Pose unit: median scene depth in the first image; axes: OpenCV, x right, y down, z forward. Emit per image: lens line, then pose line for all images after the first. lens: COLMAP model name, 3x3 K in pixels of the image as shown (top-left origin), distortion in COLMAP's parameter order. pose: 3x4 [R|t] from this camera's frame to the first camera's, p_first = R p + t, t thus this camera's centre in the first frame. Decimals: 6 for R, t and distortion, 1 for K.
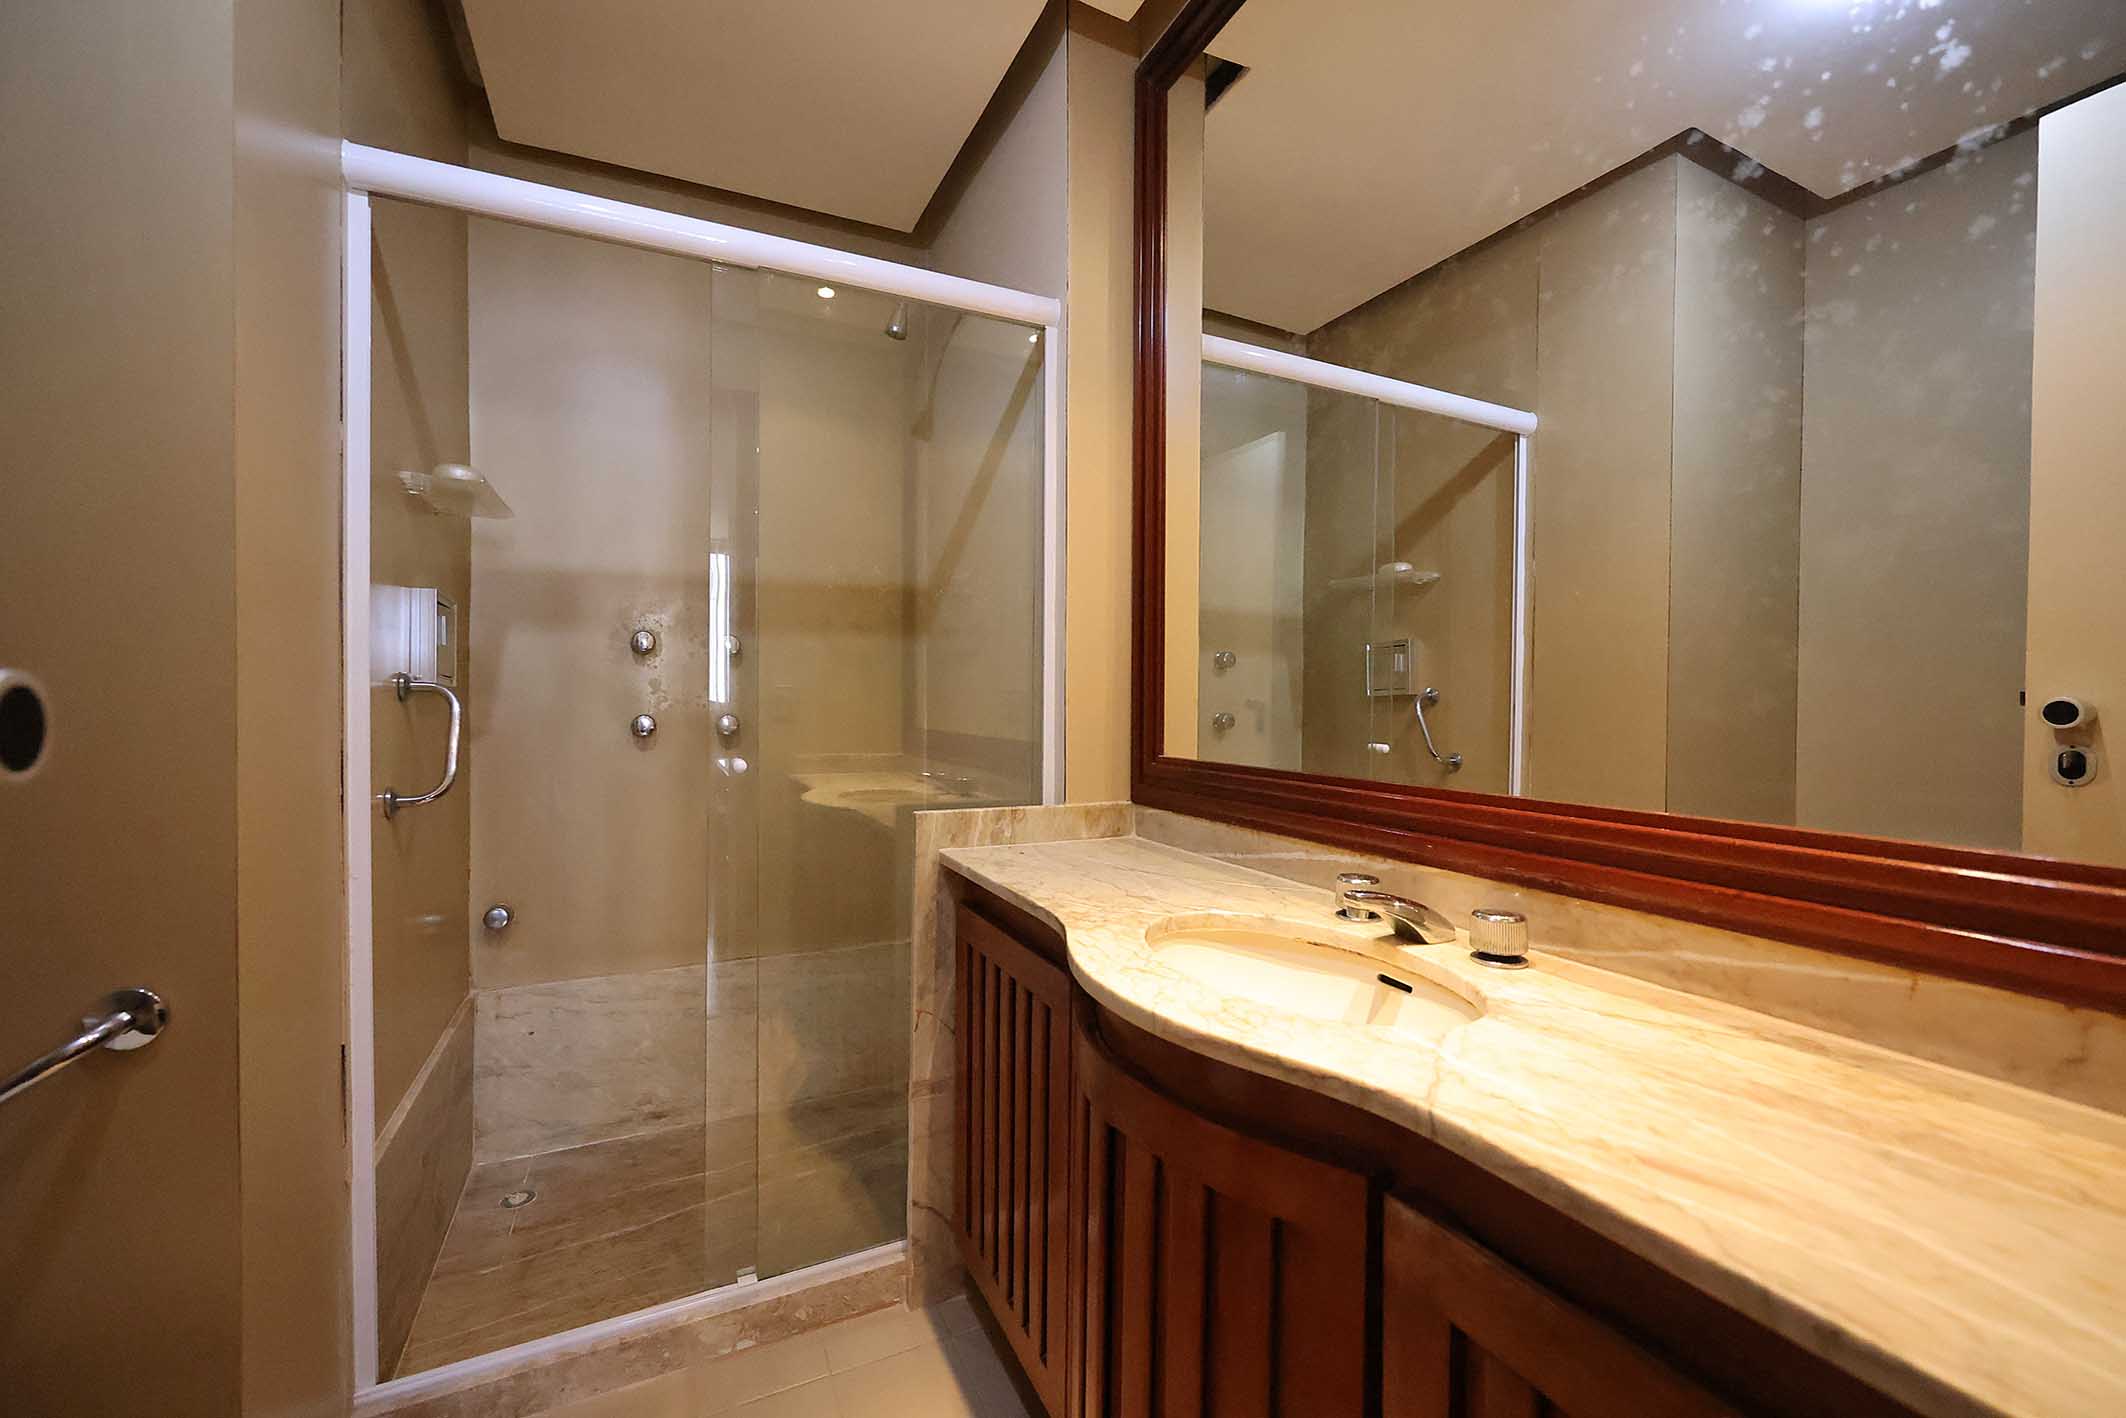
lens RADIAL K [[854.3, 0, 1055.5], [0, 854.3, 714.5], [0, 0, 1]] dist [0.000773, 0.000097]
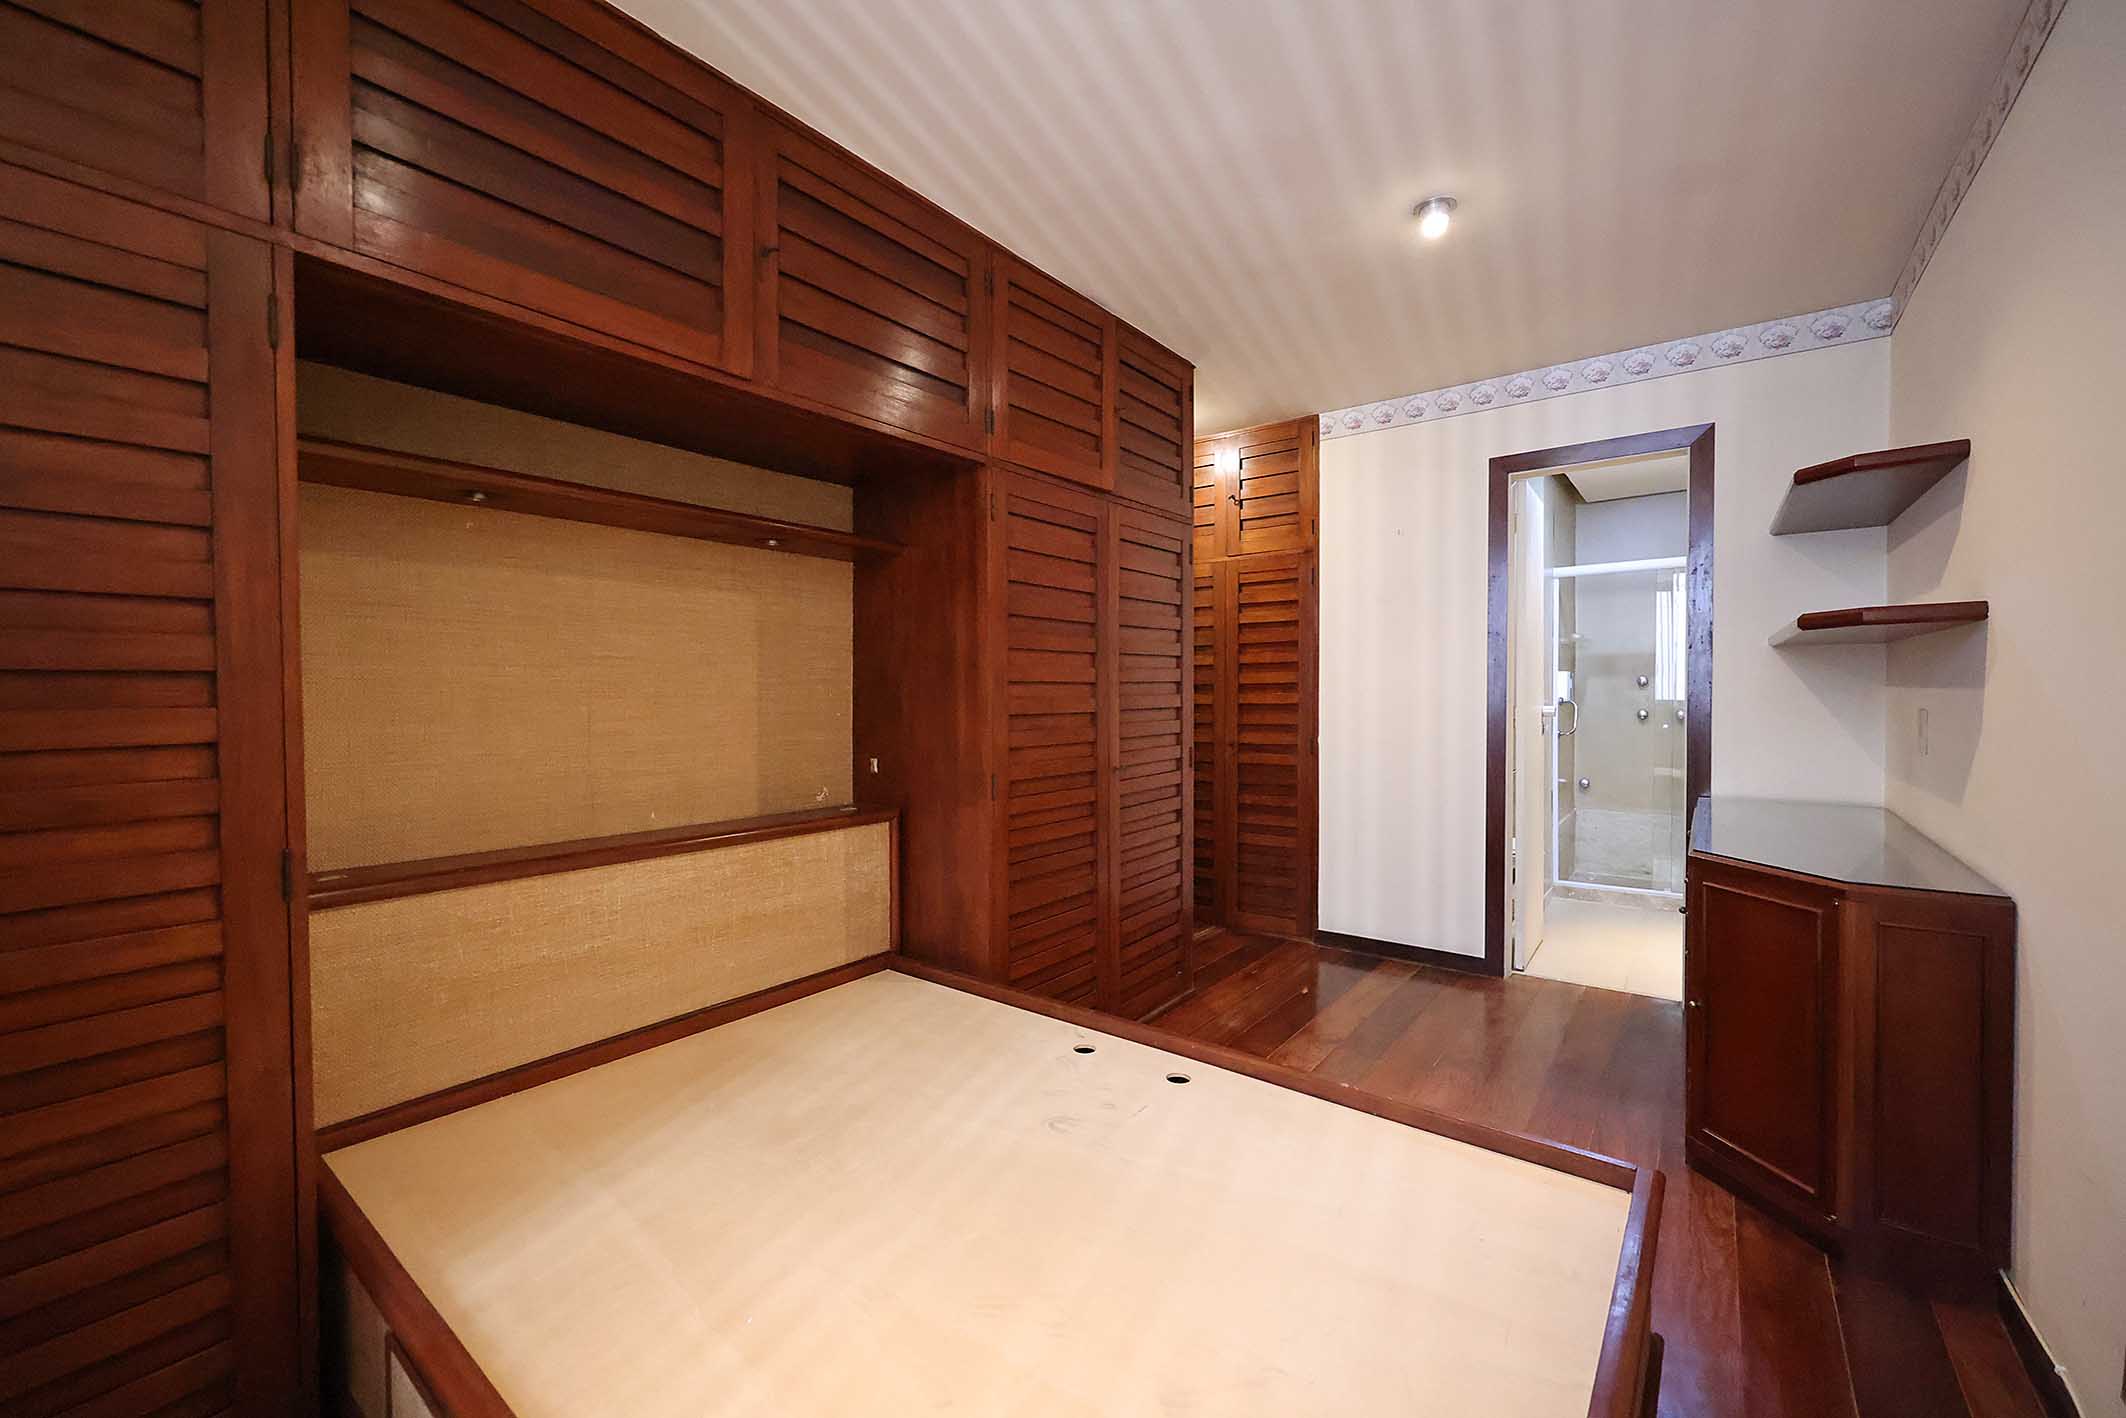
lens RADIAL K [[854.3, 0, 1059.2], [0, 854.3, 701.3], [0, 0, 1]] dist [0.000773, 0.000097]
pose [[0.449230, 0.011931, -0.893337, 0.250601], [-0.000960, 0.999917, 0.012872, -0.013919], [0.893416, -0.004925, 0.449204, -0.420192]]
